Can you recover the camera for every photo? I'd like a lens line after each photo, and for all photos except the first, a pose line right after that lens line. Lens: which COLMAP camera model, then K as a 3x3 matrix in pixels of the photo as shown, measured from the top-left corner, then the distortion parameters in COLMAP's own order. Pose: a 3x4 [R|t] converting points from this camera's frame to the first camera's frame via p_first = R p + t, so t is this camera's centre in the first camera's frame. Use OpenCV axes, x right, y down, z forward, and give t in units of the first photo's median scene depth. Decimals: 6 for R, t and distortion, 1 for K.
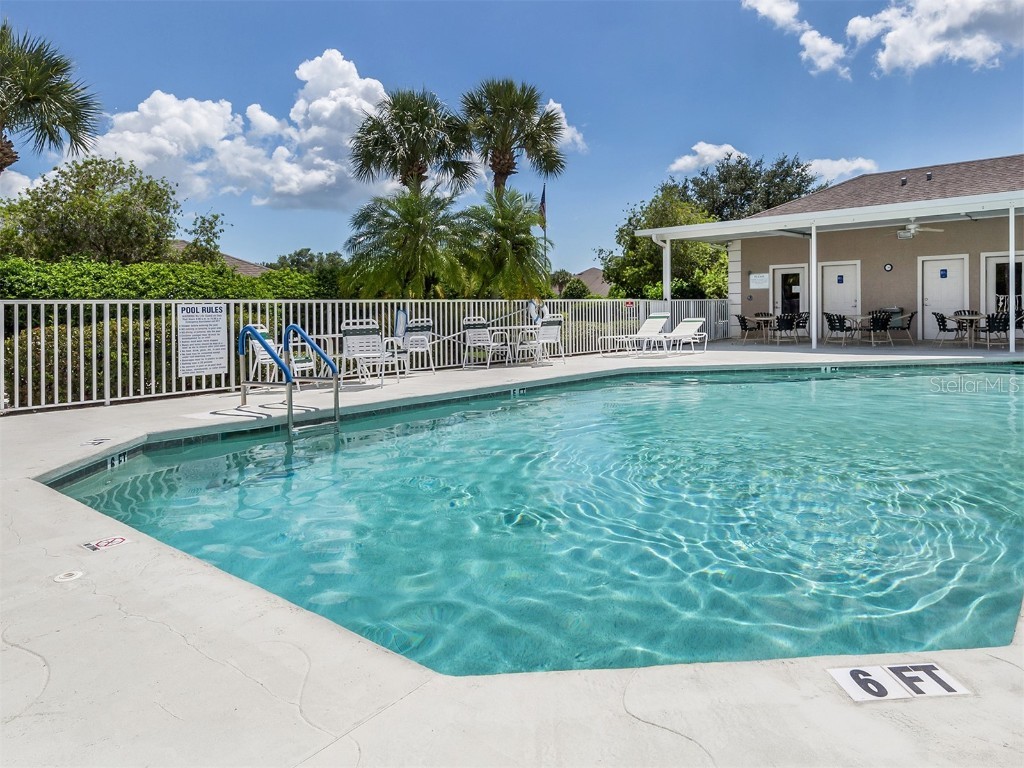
lens RADIAL K [[581.4, 0, 511.8], [0, 581.4, 350.1], [0, 0, 1]] dist [0.026198, 0.000419]
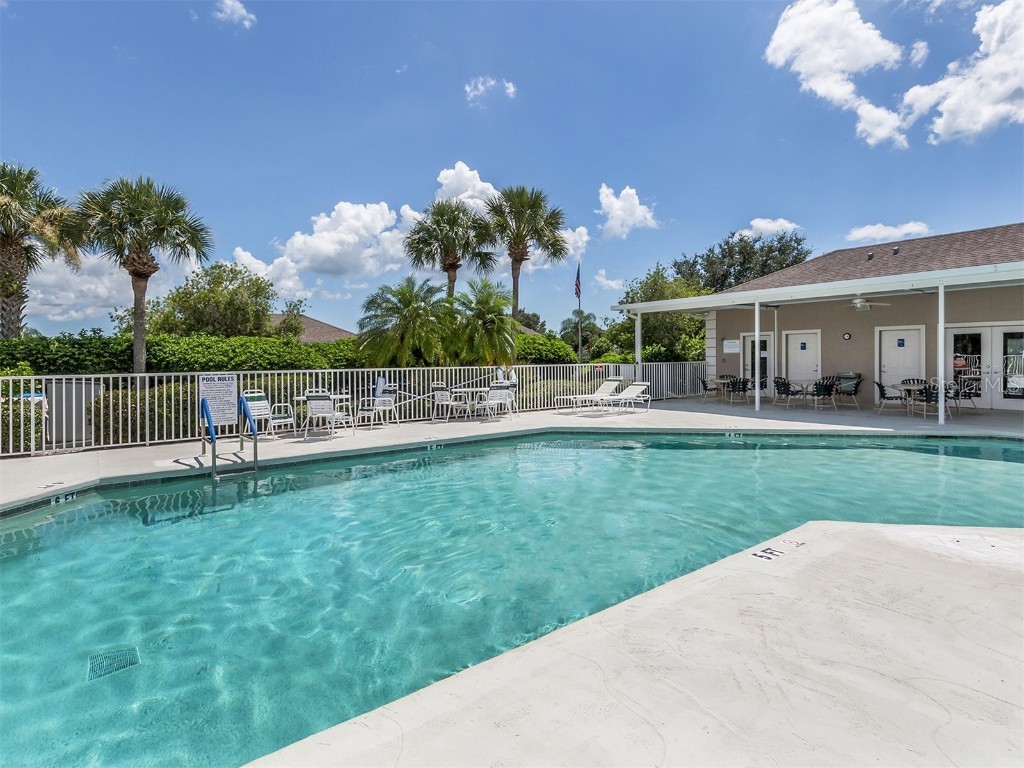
lens RADIAL K [[457.4, 0, 512.0], [0, 457.4, 384.0], [0, 0, 1]] dist [0.033788, 0.000338]
pose [[0.978964, 0.020662, -0.202985, 0.216673], [-0.021330, 0.999772, -0.001100, -0.039448], [0.202916, 0.005406, 0.979181, 0.028427]]
